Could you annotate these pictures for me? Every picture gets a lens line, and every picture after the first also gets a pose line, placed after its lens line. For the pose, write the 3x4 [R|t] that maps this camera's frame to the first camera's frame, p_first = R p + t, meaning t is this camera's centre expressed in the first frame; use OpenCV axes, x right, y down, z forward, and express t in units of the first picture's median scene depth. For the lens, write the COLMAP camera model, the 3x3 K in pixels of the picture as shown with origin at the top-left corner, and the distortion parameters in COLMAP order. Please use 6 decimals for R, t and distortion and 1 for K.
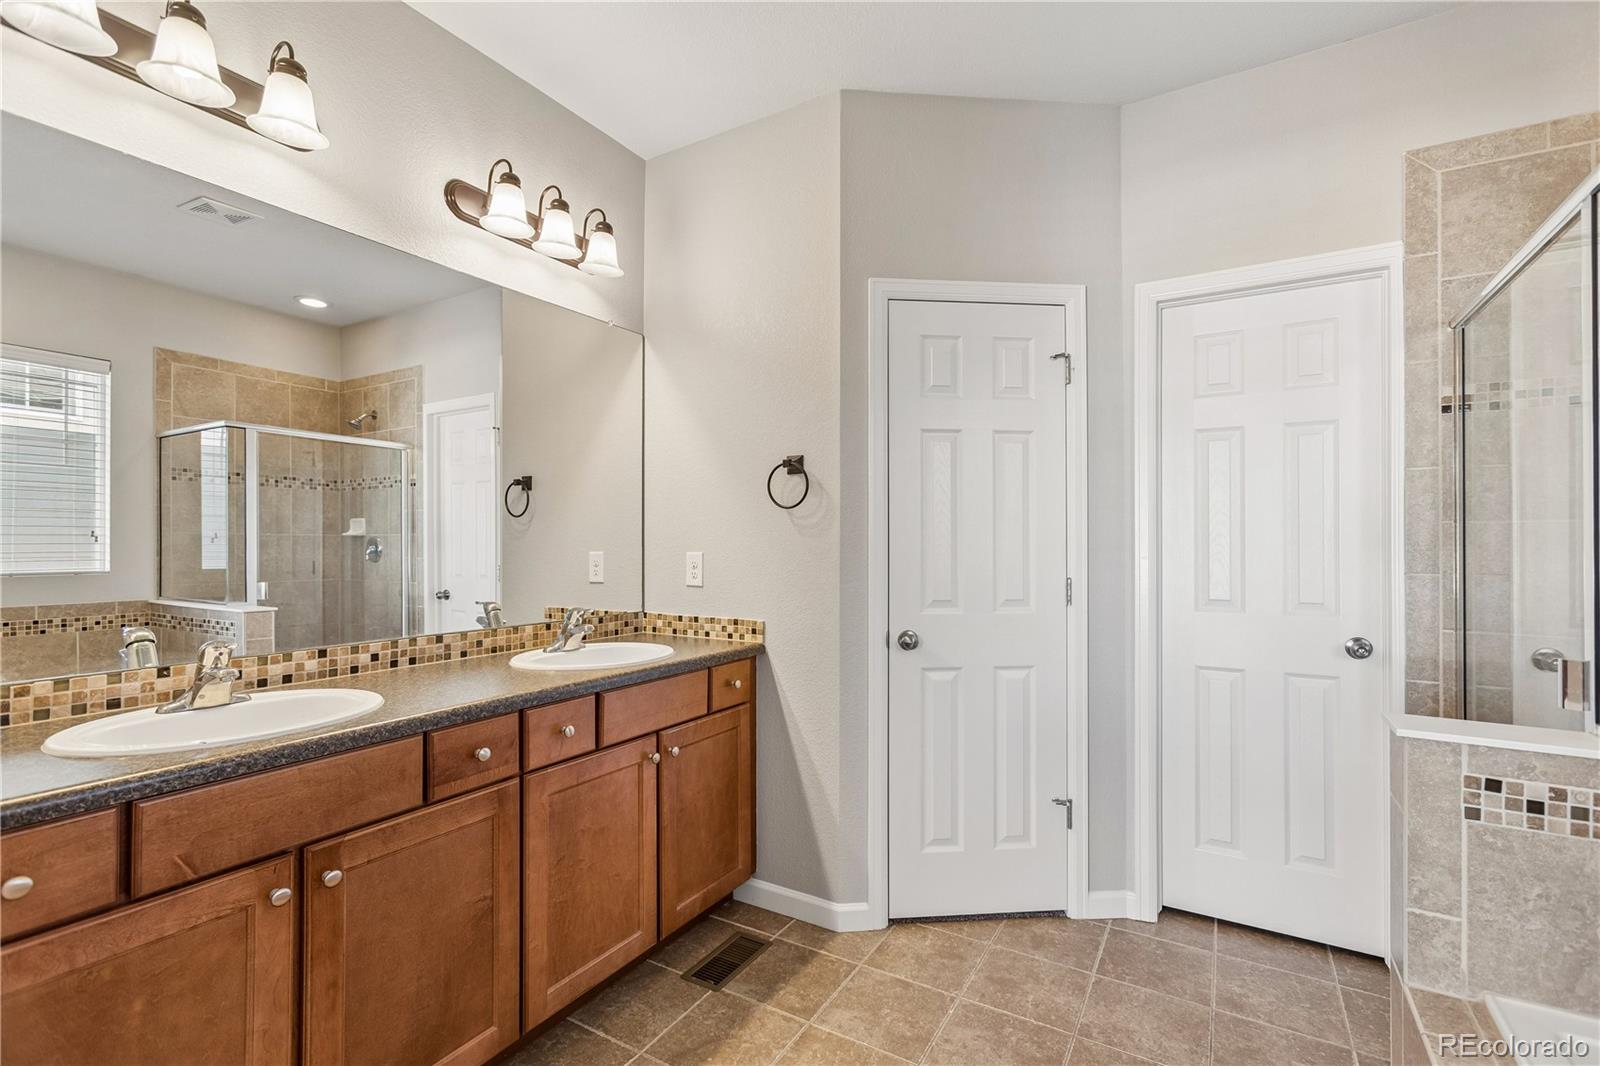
lens RADIAL K [[713.5, 0, 812.1], [0, 713.5, 533.9], [0, 0, 1]] dist [-0.001458, -0.000825]
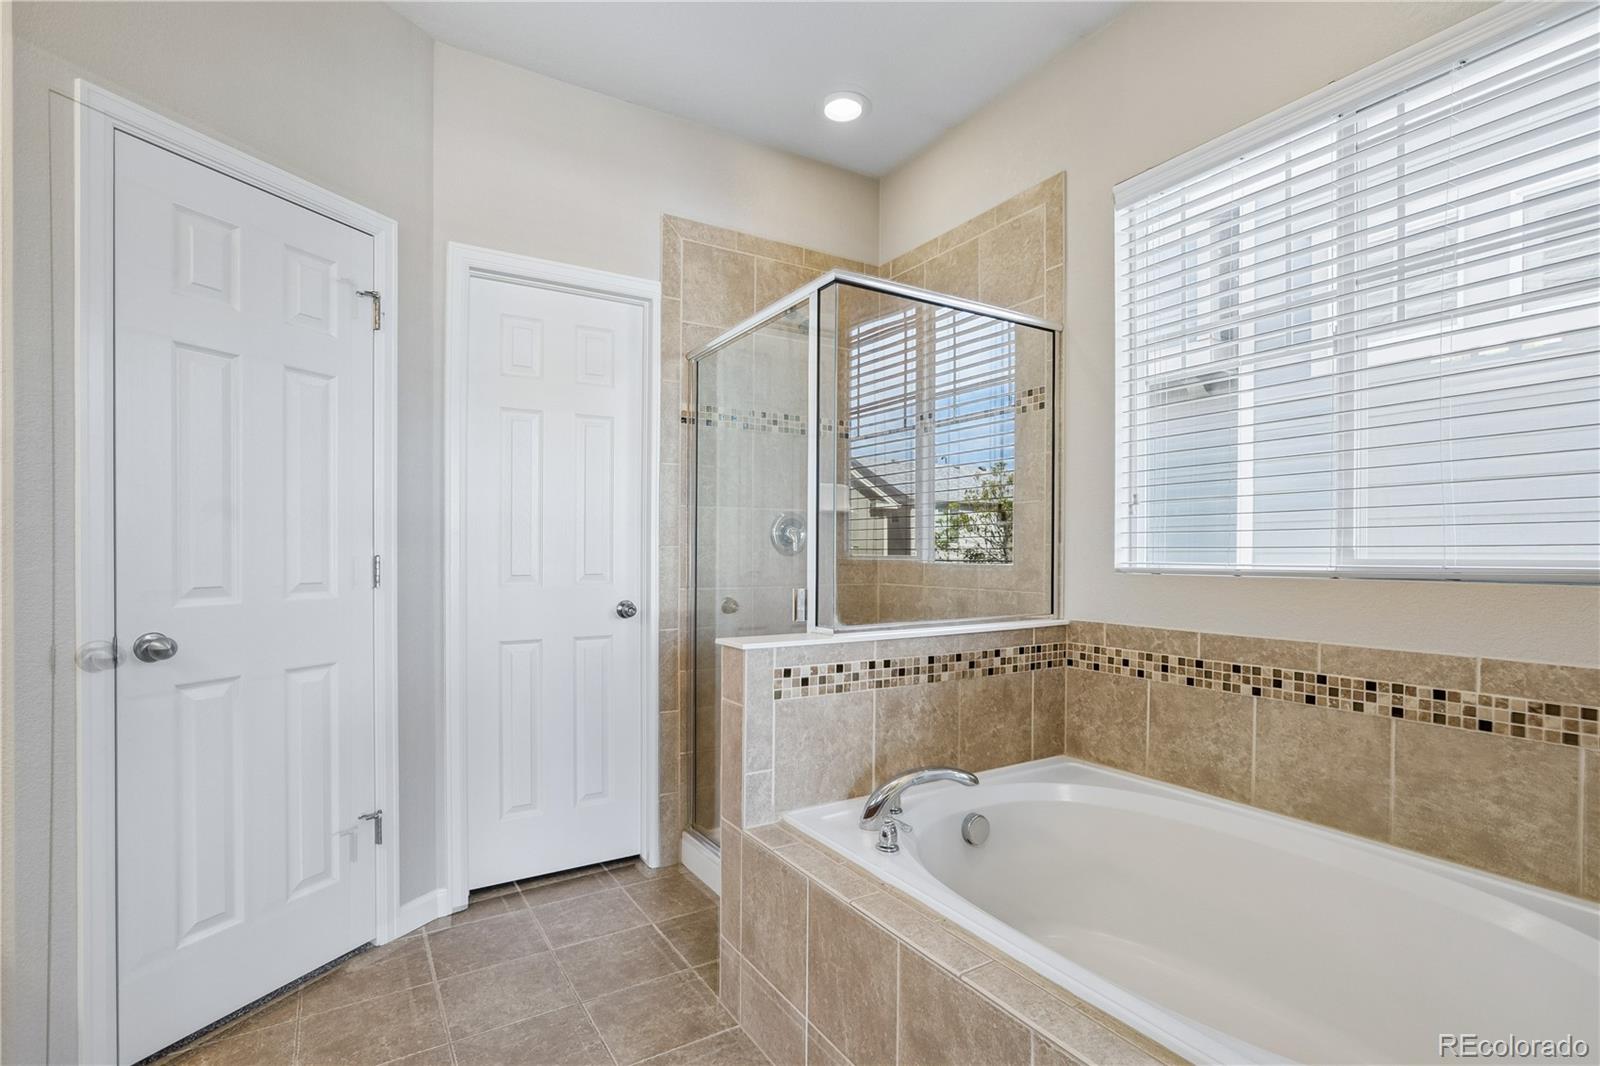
lens RADIAL K [[762.3, 0, 822.6], [0, 762.3, 554.0], [0, 0, 1]] dist [-0.046862, 0.026957]
pose [[0.453175, -0.006095, 0.891401, -0.247862], [-0.011301, 0.999857, 0.012582, 0.051532], [-0.891350, -0.015776, 0.453041, 0.133476]]
